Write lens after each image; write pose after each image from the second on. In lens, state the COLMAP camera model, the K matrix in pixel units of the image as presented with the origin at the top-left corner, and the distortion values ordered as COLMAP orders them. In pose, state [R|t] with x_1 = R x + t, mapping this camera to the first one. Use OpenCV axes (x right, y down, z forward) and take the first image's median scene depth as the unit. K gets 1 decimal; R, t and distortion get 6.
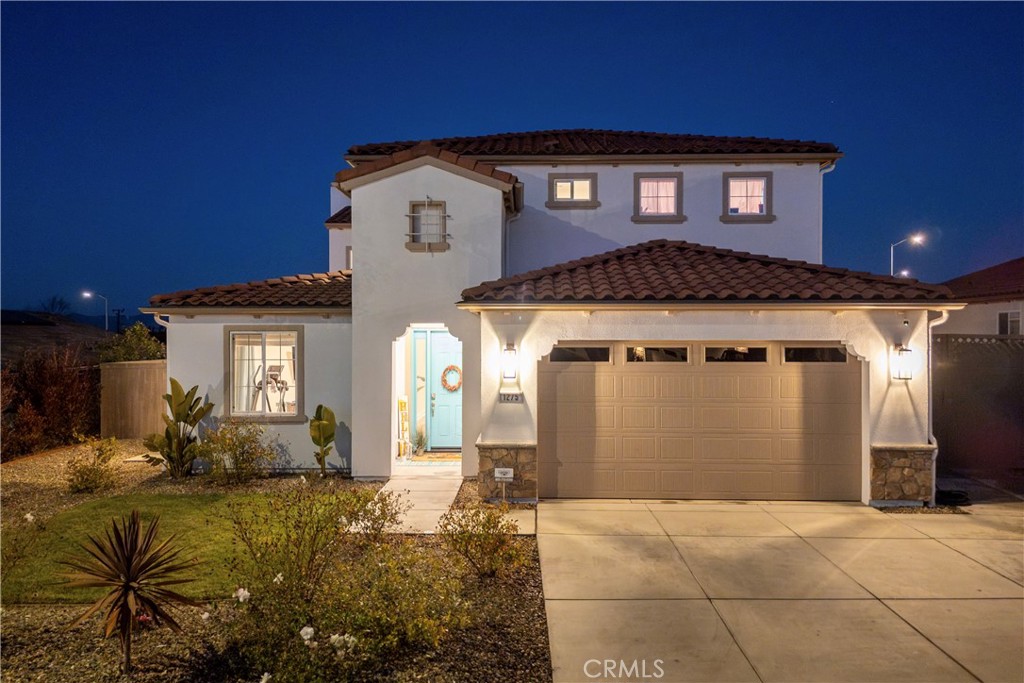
lens RADIAL K [[774.8, 0, 509.1], [0, 774.8, 332.2], [0, 0, 1]] dist [0.037896, -0.007615]
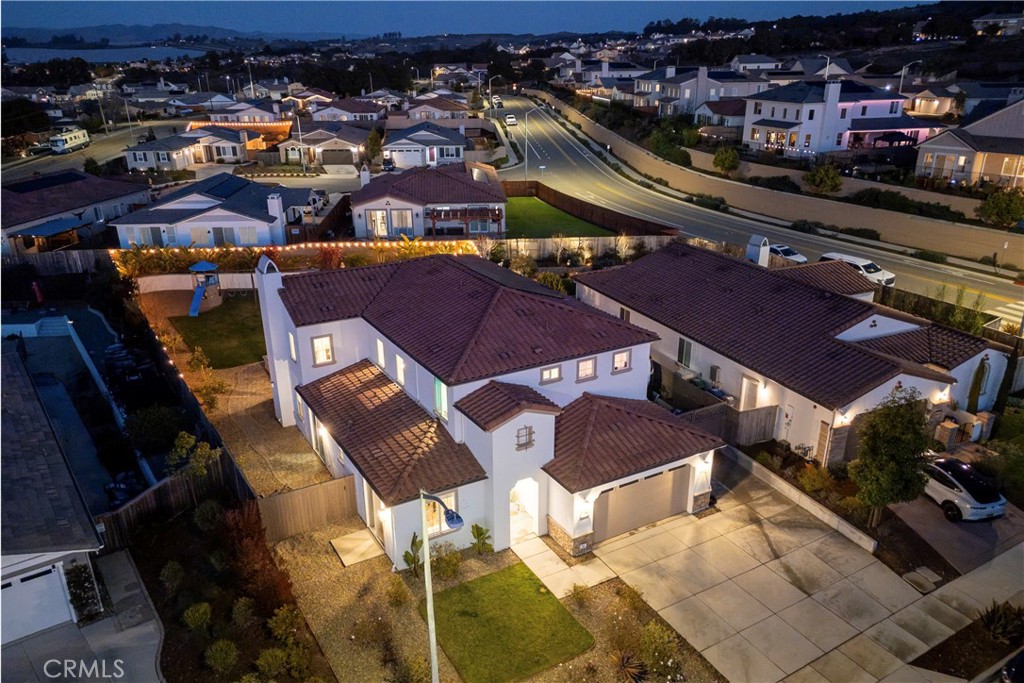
lens RADIAL K [[774.8, 0, 509.7], [0, 774.8, 343.9], [0, 0, 1]] dist [0.037896, -0.007615]
pose [[0.851489, -0.186565, 0.490061, -1.253134], [-0.001638, 0.933616, 0.358272, -1.261339], [-0.524369, -0.305867, 0.794658, -0.618371]]
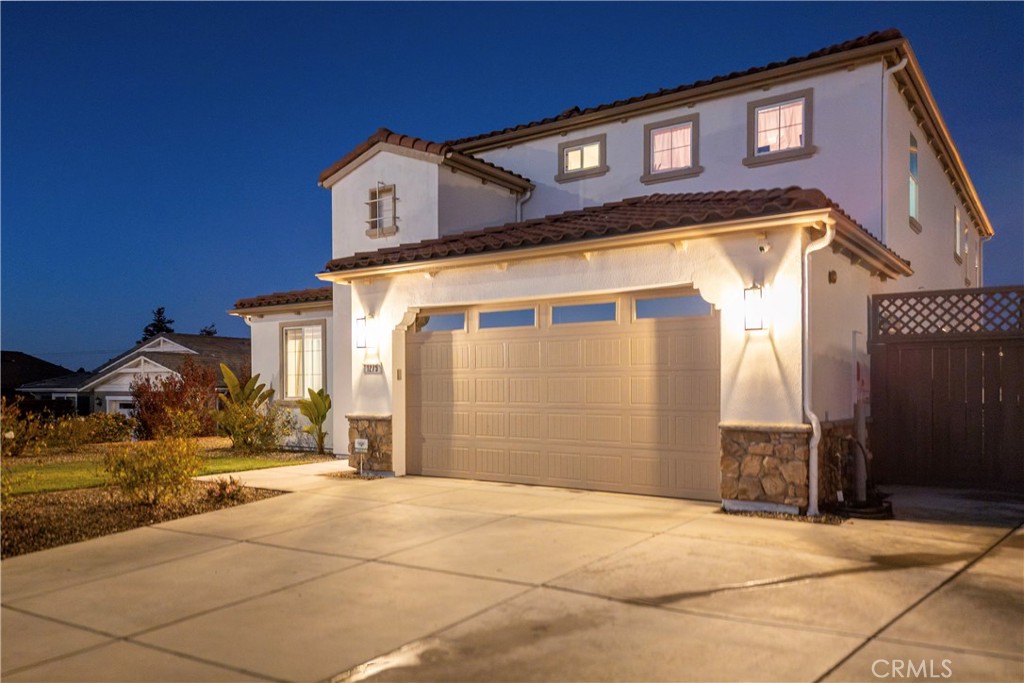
lens RADIAL K [[774.8, 0, 512.0], [0, 774.8, 391.2], [0, 0, 1]] dist [0.037896, -0.007615]
pose [[0.829239, 0.000108, -0.558894, 0.684755], [0.003950, 0.999974, 0.006053, 0.105668], [0.558880, -0.007227, 0.829217, 0.279331]]
